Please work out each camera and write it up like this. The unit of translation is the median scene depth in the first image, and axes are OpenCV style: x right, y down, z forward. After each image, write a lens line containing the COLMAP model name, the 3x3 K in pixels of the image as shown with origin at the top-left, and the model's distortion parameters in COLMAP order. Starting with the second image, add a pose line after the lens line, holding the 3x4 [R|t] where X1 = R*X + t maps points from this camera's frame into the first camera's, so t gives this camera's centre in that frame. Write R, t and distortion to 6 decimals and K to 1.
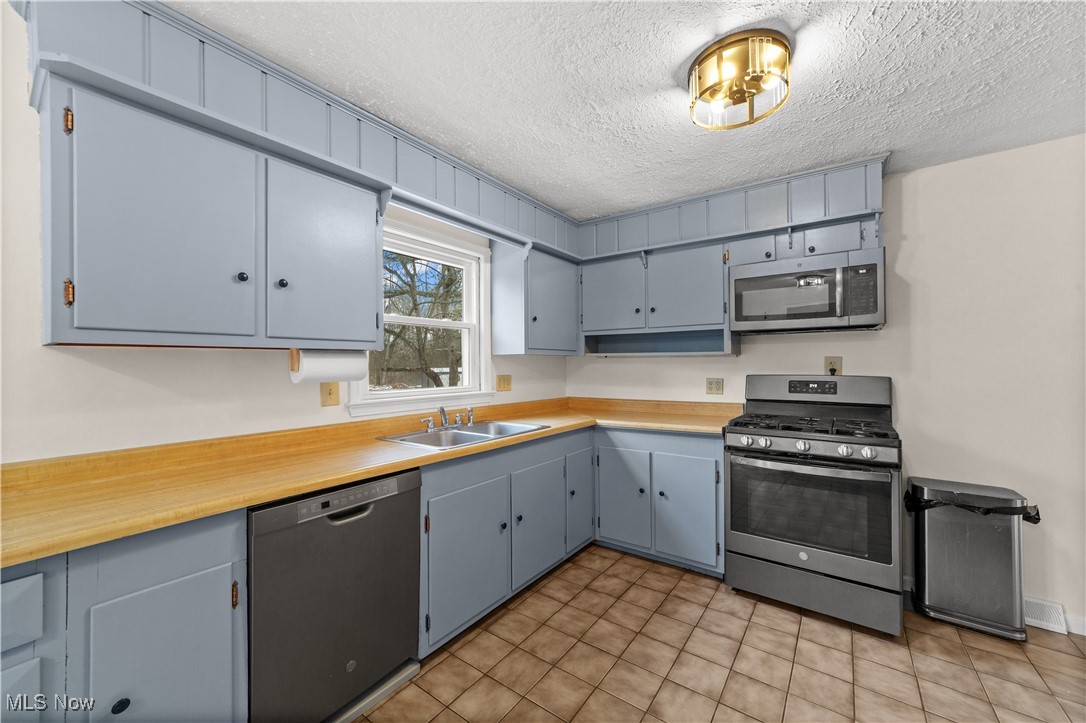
lens RADIAL K [[417.9, 0, 544.6], [0, 417.9, 362.1], [0, 0, 1]] dist [-0.002590, 0.002176]
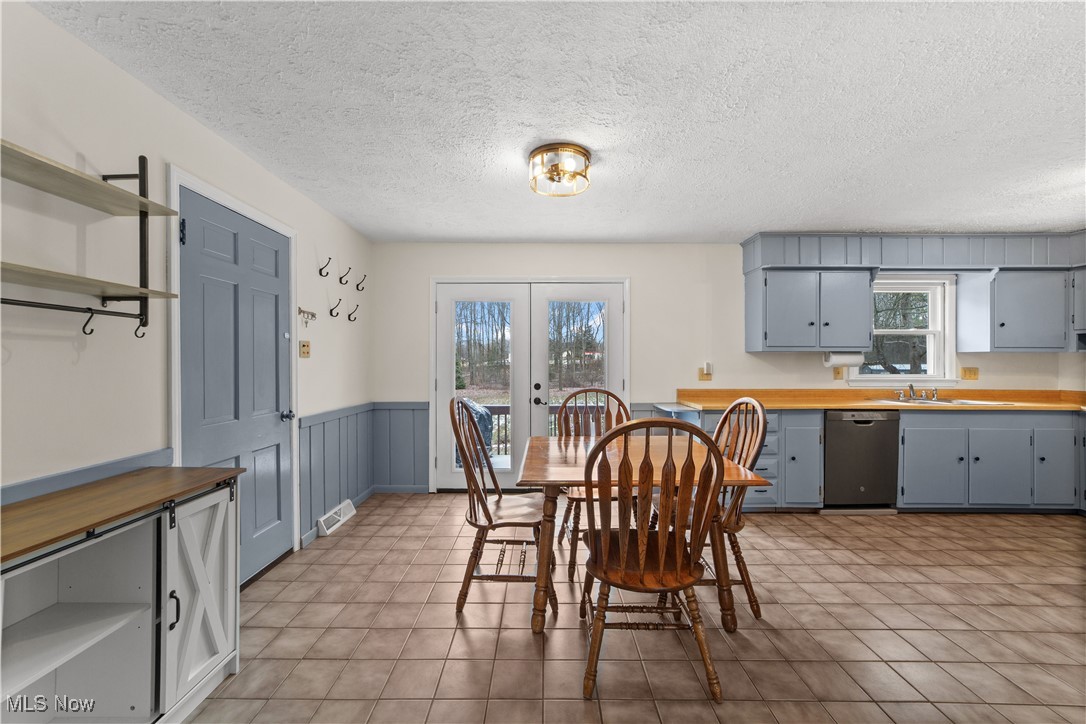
lens RADIAL K [[417.9, 0, 542.7], [0, 417.9, 361.5], [0, 0, 1]] dist [-0.002590, 0.002176]
pose [[0.590909, 0.007036, -0.806708, 0.234540], [-0.000371, 0.999964, 0.008450, 0.002267], [0.806738, -0.004694, 0.590890, -1.199249]]
